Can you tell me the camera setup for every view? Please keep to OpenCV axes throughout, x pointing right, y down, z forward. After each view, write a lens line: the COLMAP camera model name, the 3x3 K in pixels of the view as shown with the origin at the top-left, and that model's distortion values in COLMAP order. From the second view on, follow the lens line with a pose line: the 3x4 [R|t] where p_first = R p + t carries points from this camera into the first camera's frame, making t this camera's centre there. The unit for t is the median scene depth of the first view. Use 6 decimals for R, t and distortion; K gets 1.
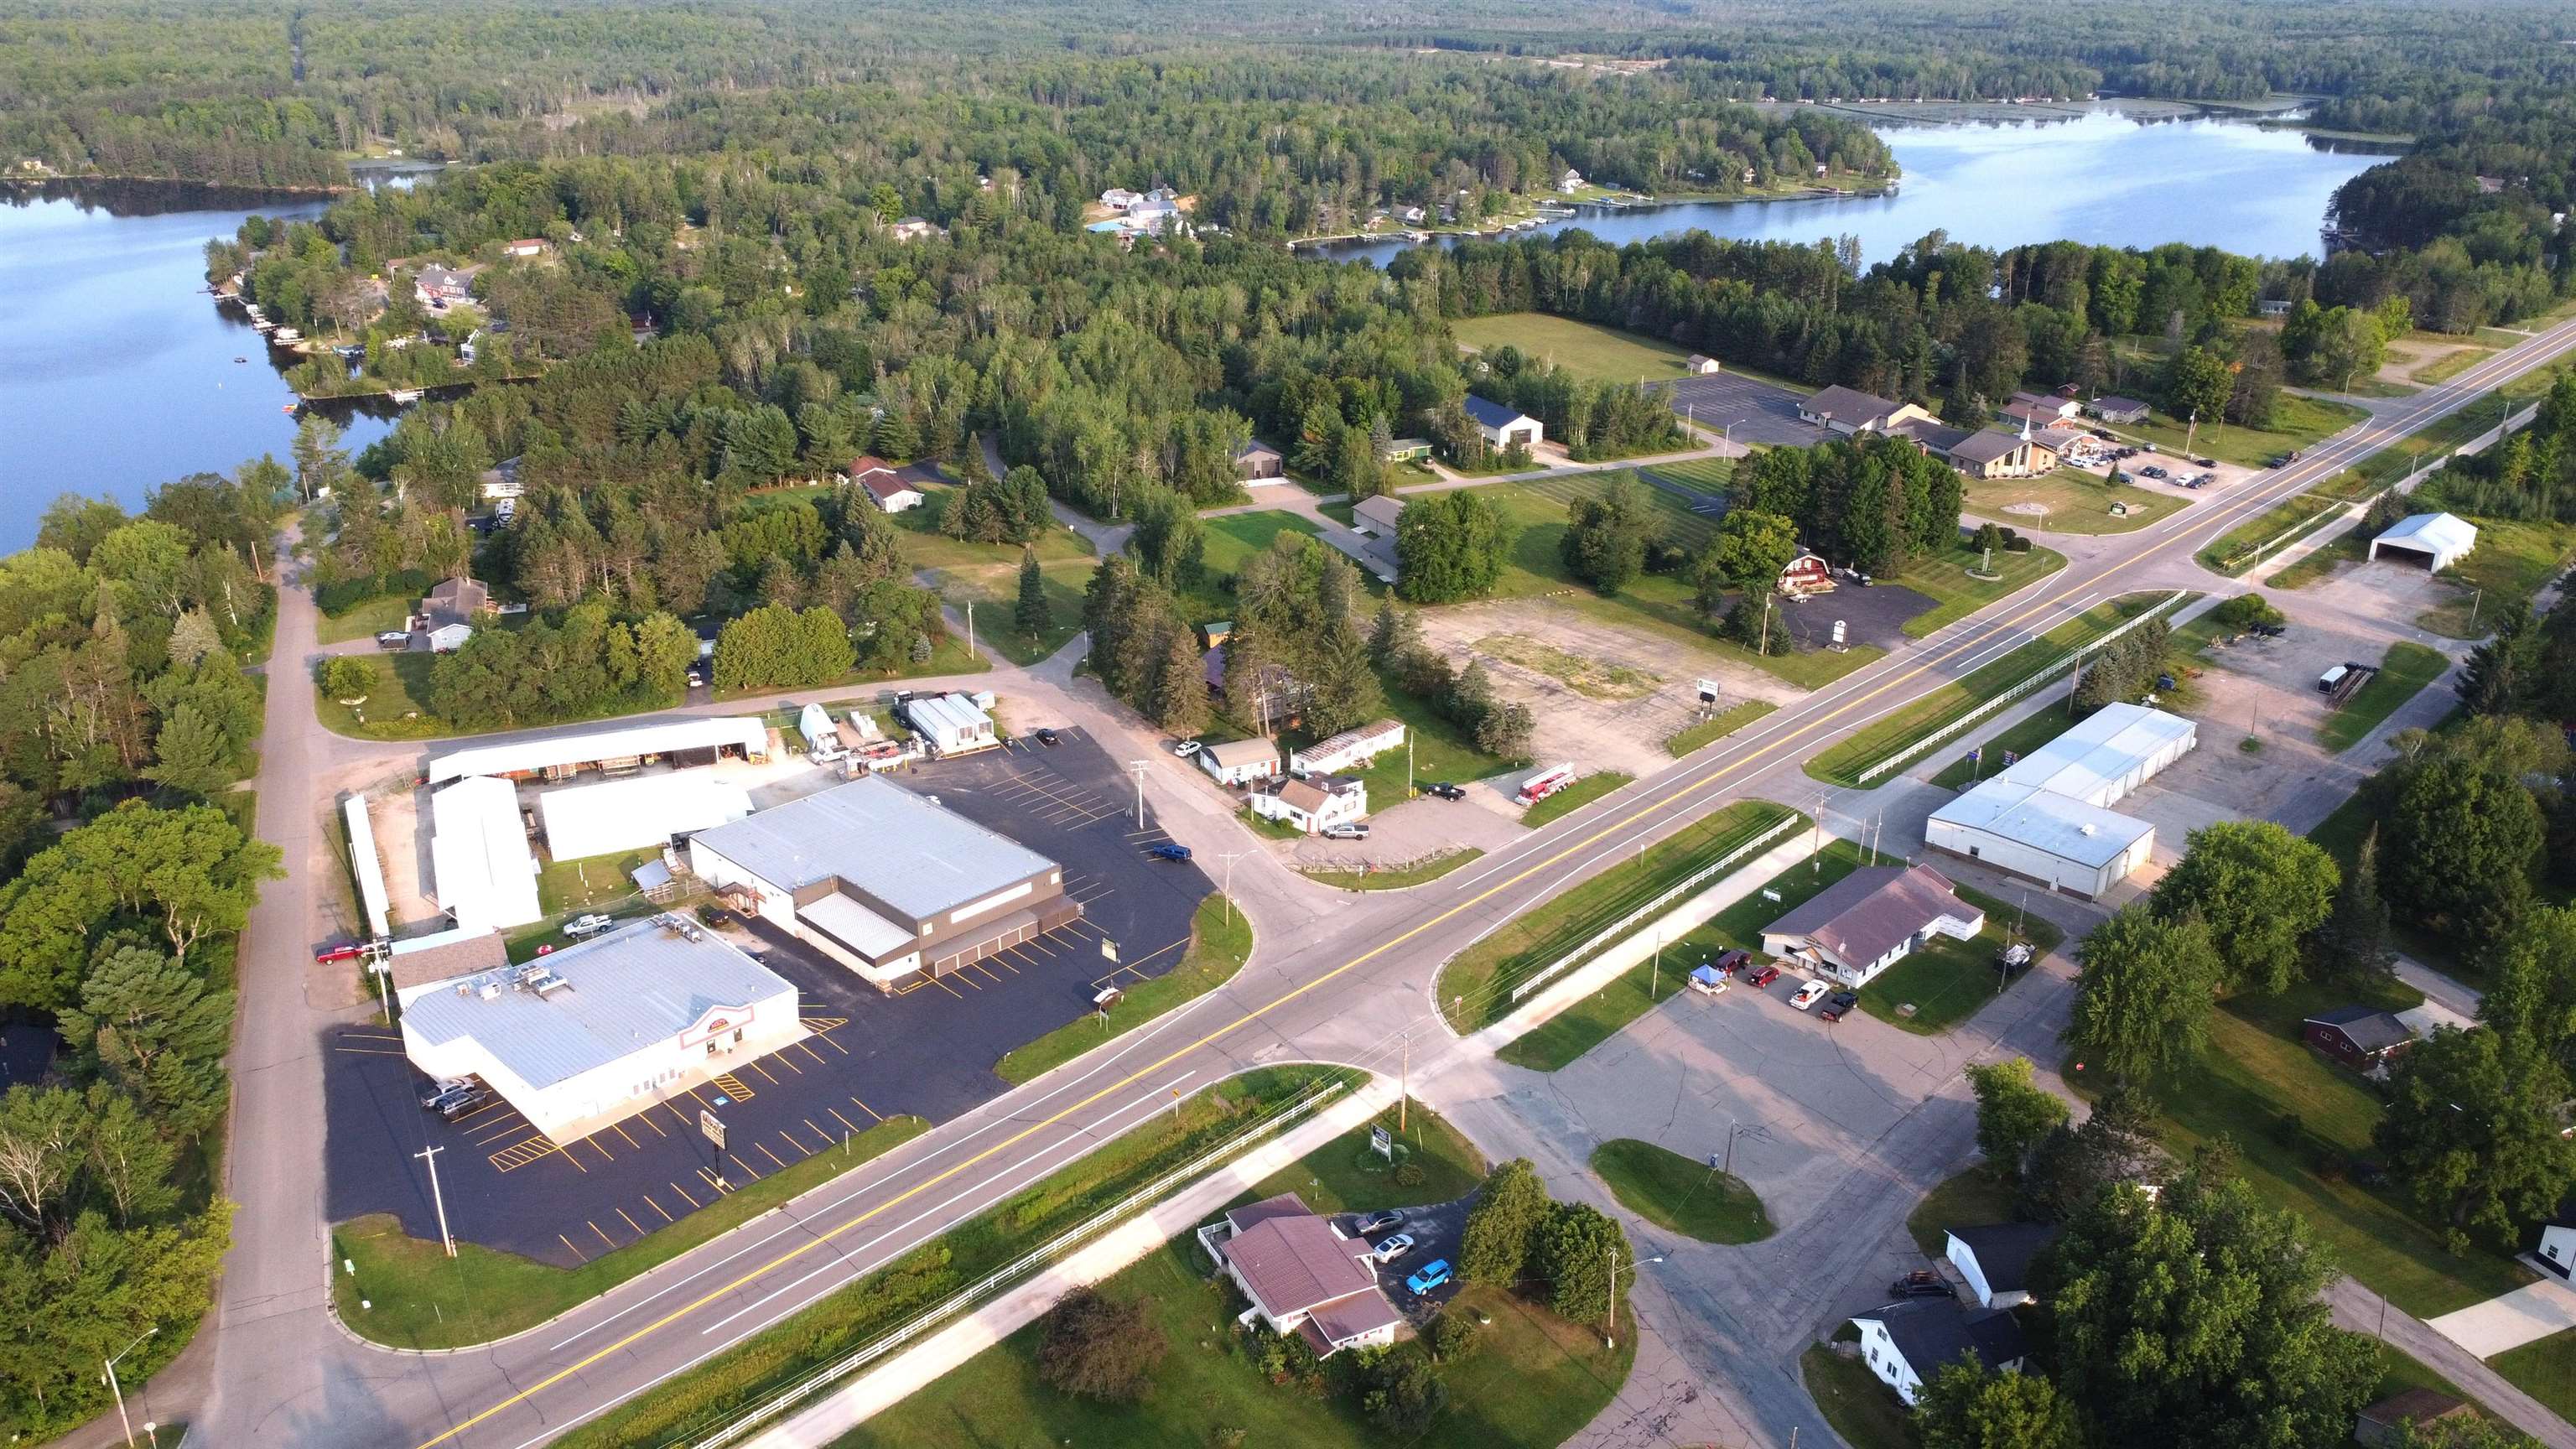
lens RADIAL K [[1929.8, 0, 1277.7], [0, 1929.8, 739.4], [0, 0, 1]] dist [0.003658, -0.004778]
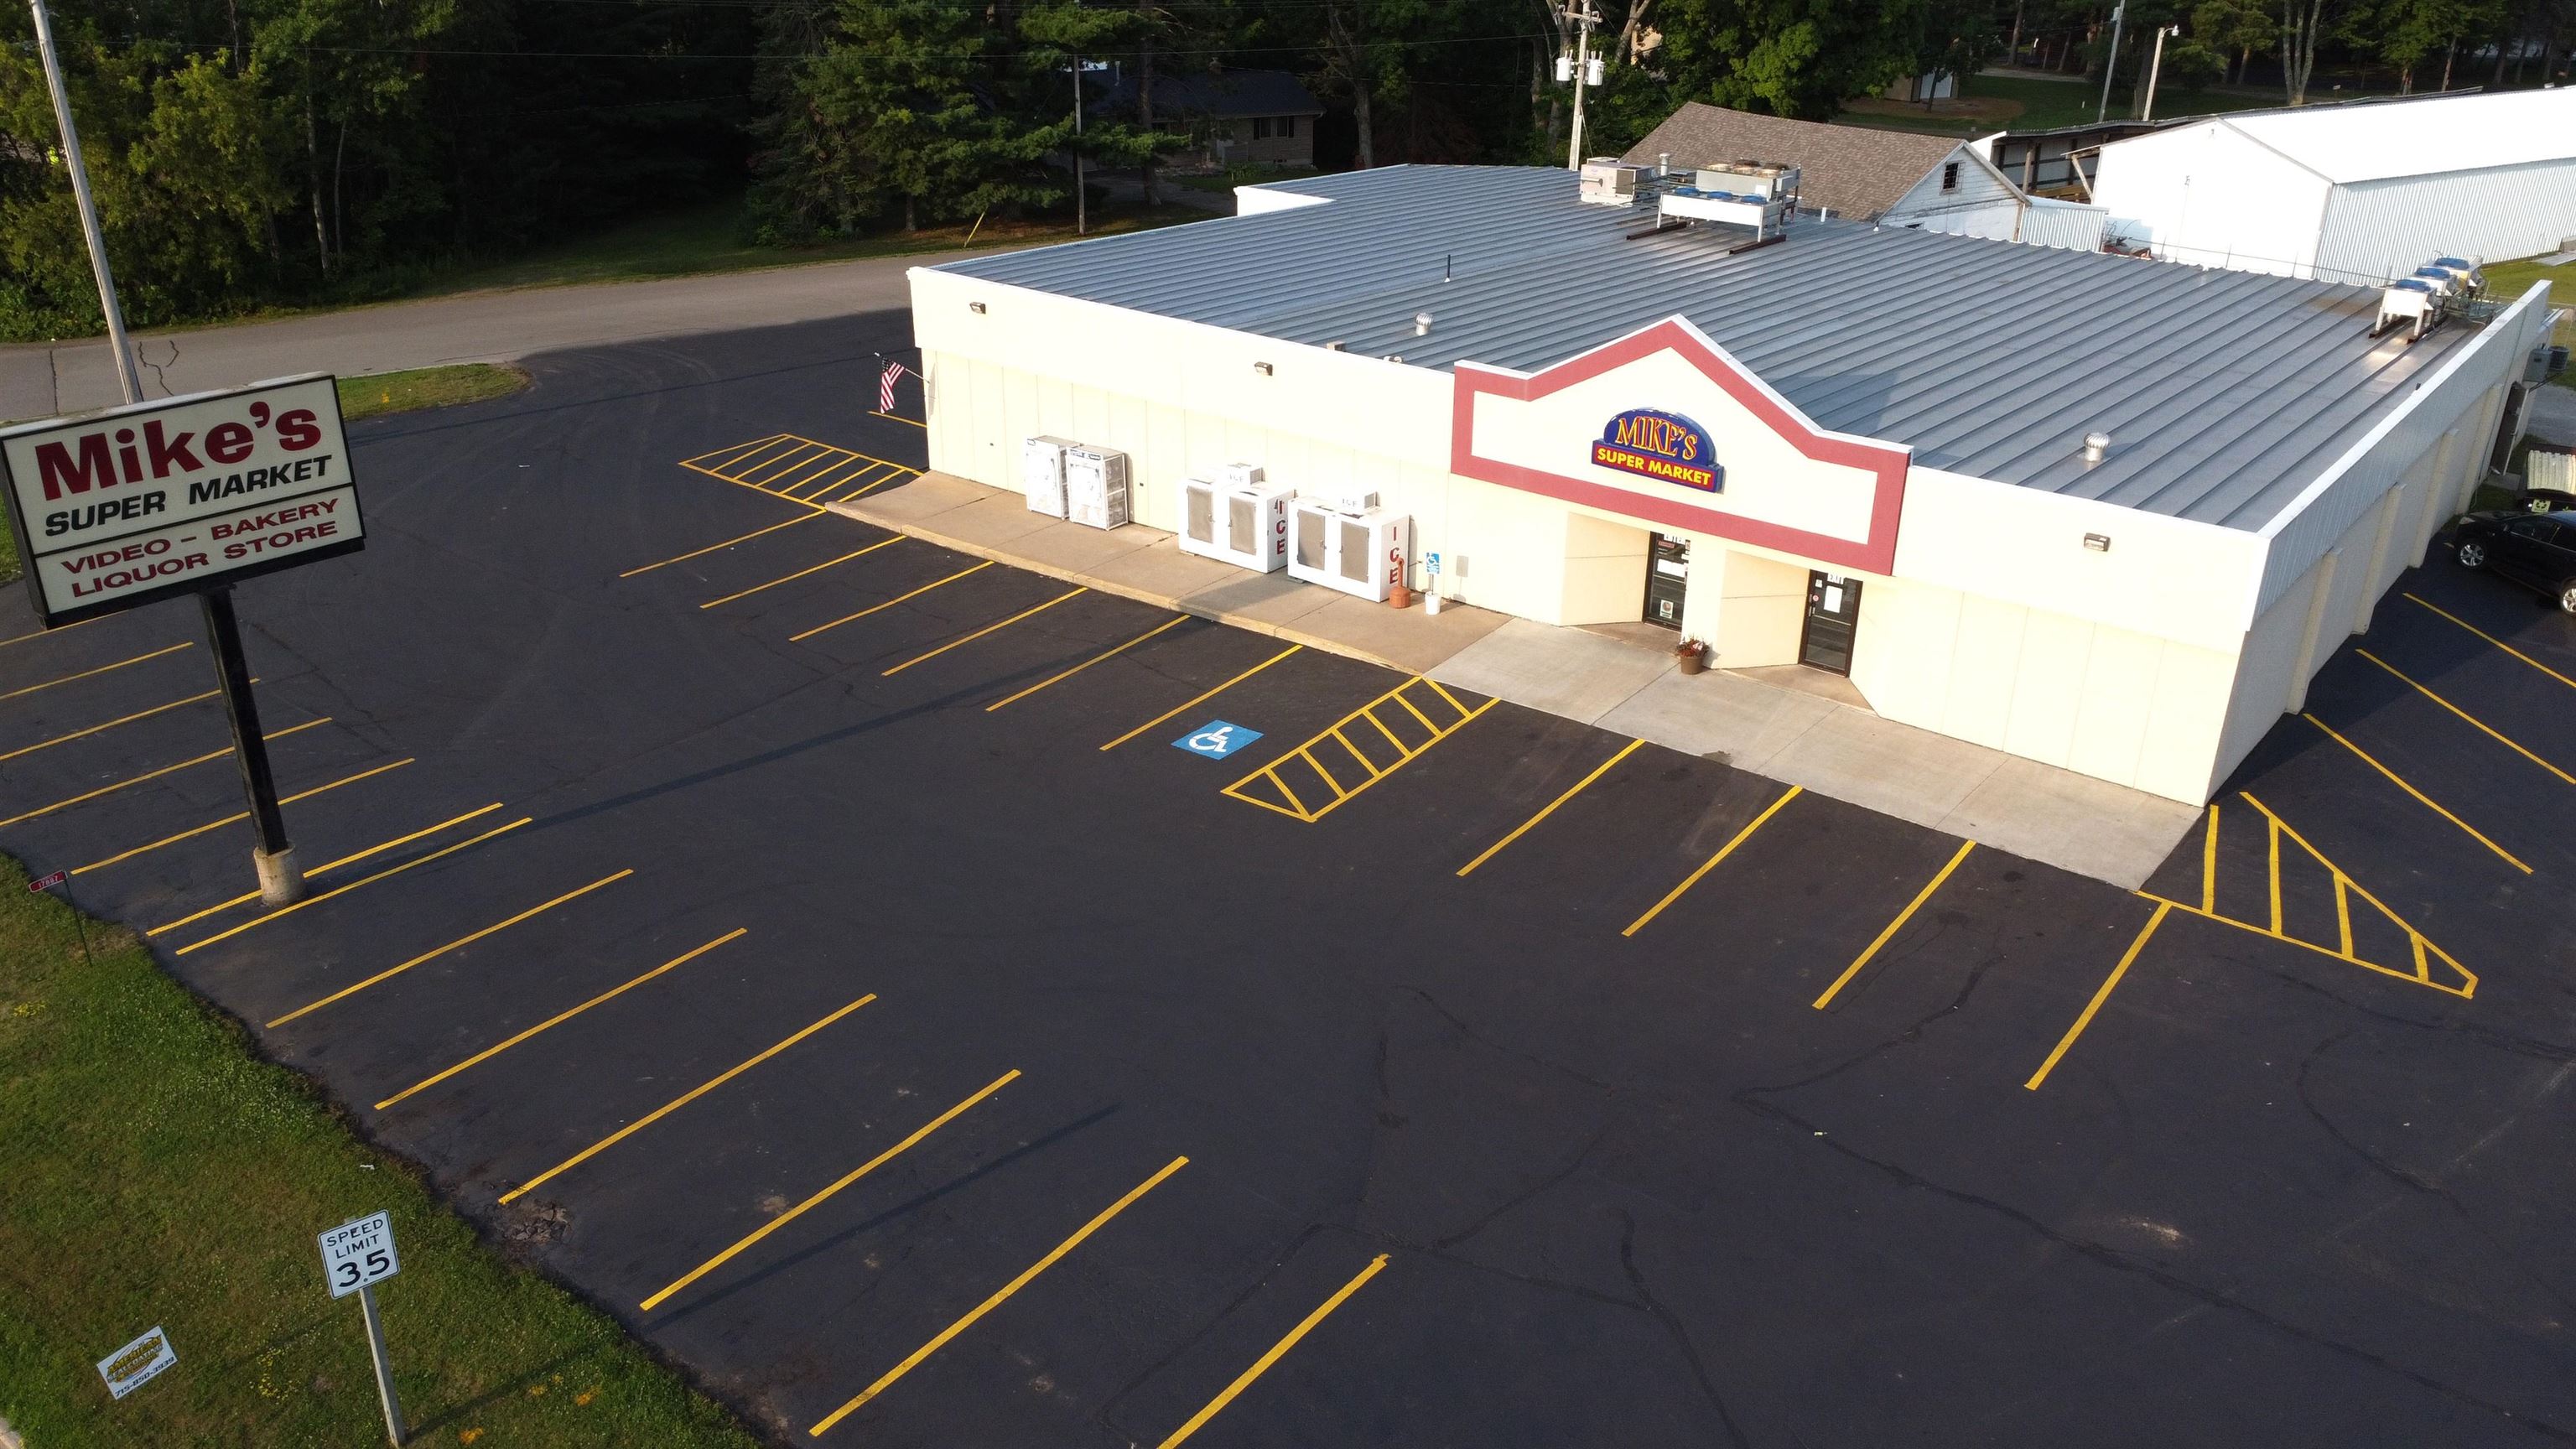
lens RADIAL K [[1929.8, 0, 1286.3], [0, 1929.8, 733.3], [0, 0, 1]] dist [0.003658, -0.004778]
pose [[0.101351, 0.408723, -0.907013, -0.100389], [-0.387909, 0.855782, 0.342291, 0.093135], [0.916108, 0.317147, 0.245282, 0.700731]]
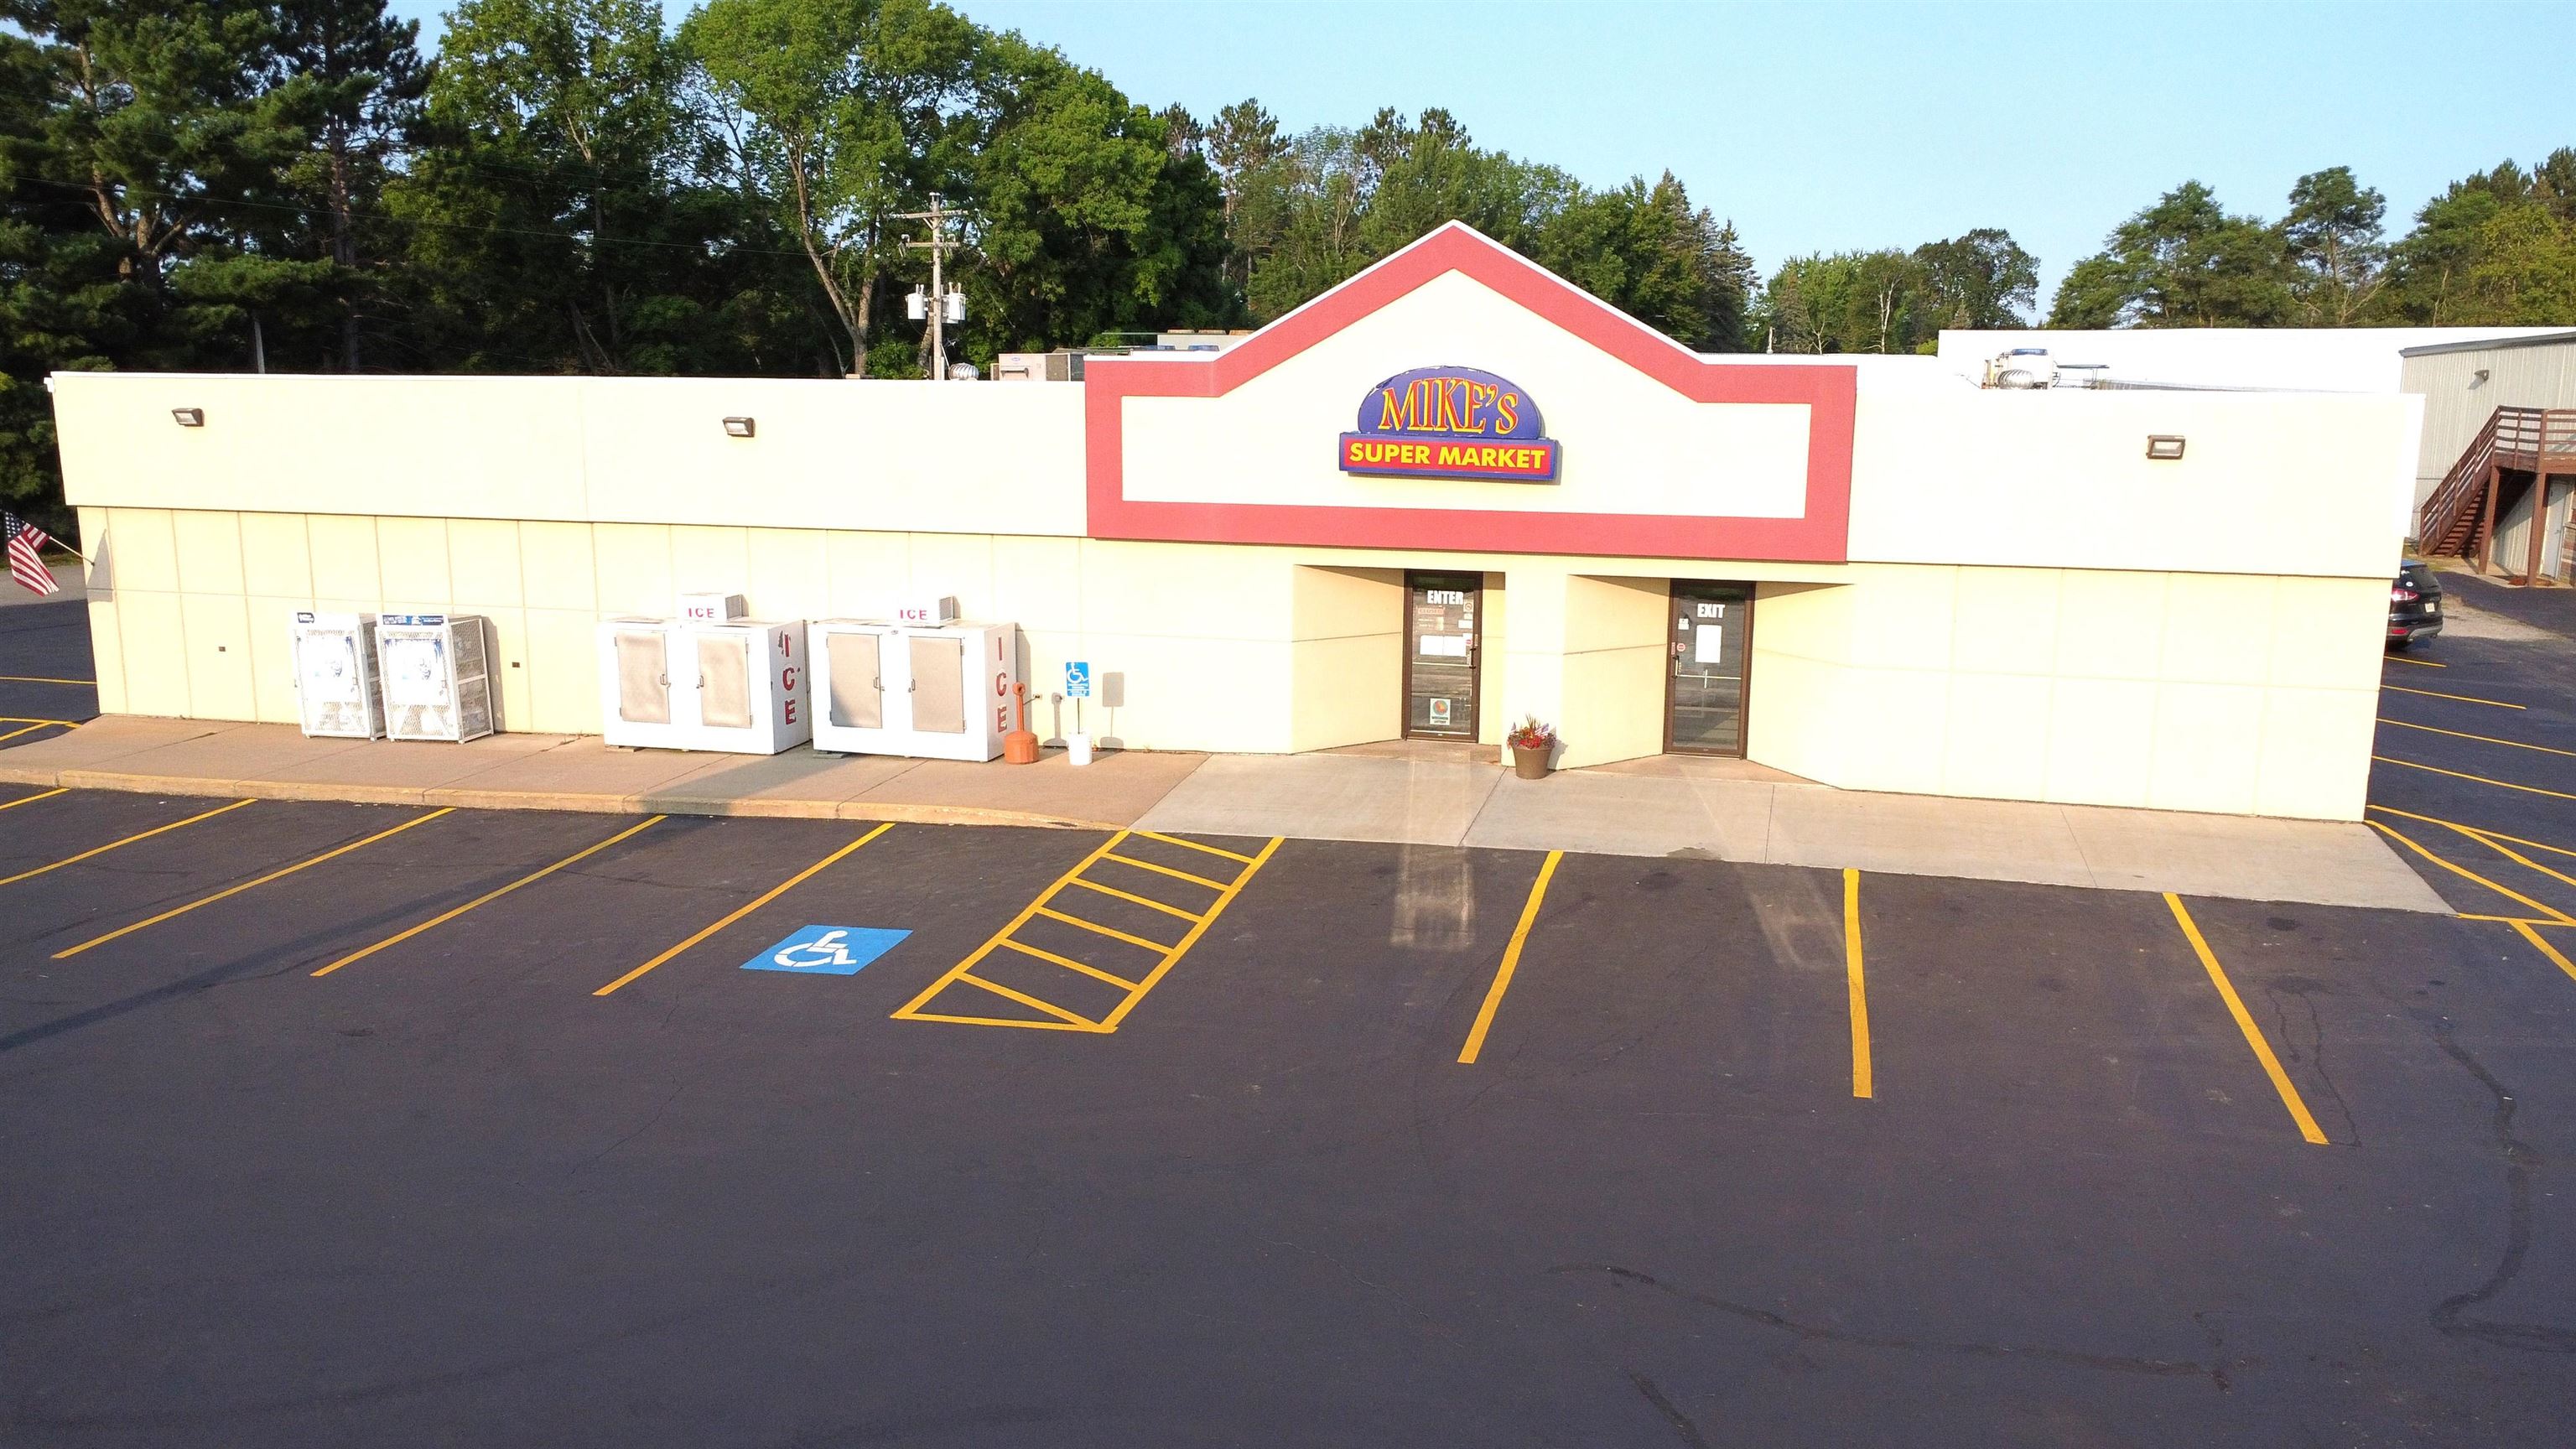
lens RADIAL K [[1929.8, 0, 1284.3], [0, 1929.8, 732.1], [0, 0, 1]] dist [0.003658, -0.004778]
pose [[0.494803, 0.158257, -0.854474, -0.150280], [-0.333431, 0.942593, -0.018504, 0.125871], [0.802492, 0.294064, 0.519165, 0.703833]]
